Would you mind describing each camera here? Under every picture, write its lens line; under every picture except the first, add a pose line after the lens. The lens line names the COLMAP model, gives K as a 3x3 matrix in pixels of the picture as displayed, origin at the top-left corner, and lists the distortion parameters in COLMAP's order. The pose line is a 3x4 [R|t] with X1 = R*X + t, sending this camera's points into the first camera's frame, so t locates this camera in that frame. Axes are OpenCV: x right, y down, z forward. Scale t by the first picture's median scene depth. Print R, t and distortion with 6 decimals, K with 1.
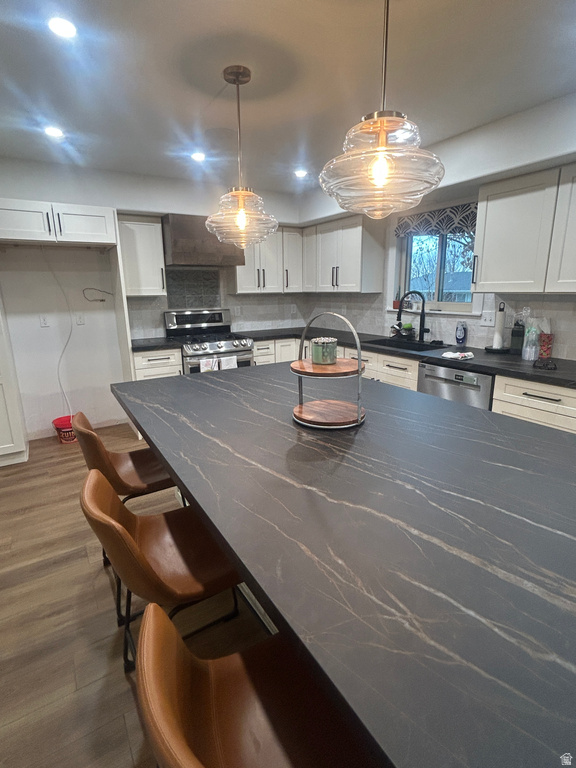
lens RADIAL K [[388.2, 0, 288.0], [0, 388.2, 384.0], [0, 0, 1]] dist [-0.001020, -0.001216]
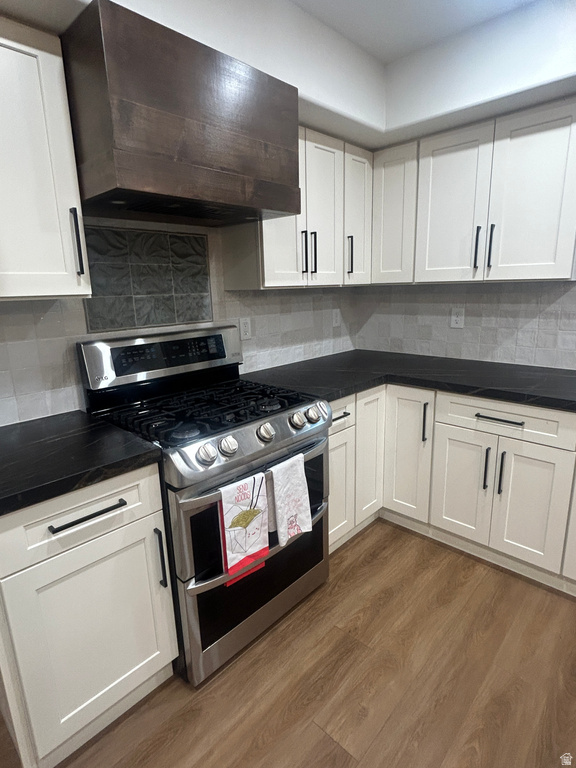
lens RADIAL K [[415.5, 0, 288.0], [0, 415.5, 384.0], [0, 0, 1]] dist [-0.002048, -0.001305]
pose [[0.968614, -0.071019, 0.238209, -0.240593], [0.074038, 0.997248, -0.003742, -0.140825], [-0.237288, 0.021261, 0.971207, 0.624423]]
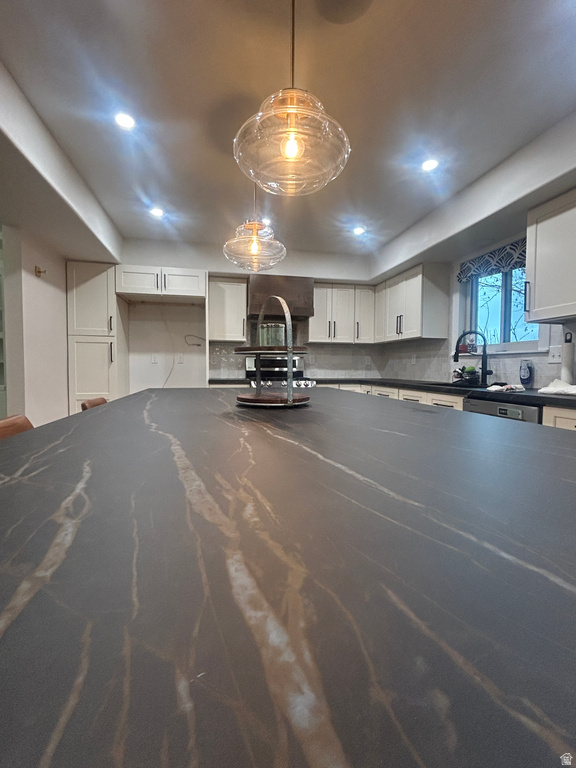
lens RADIAL K [[354.2, 0, 288.0], [0, 354.2, 384.0], [0, 0, 1]] dist [0.001305, 0.000563]
pose [[0.942566, 0.036233, -0.332048, 0.170471], [-0.098865, 0.979819, -0.173727, 0.074044], [0.319052, 0.196577, 0.927126, 0.068723]]
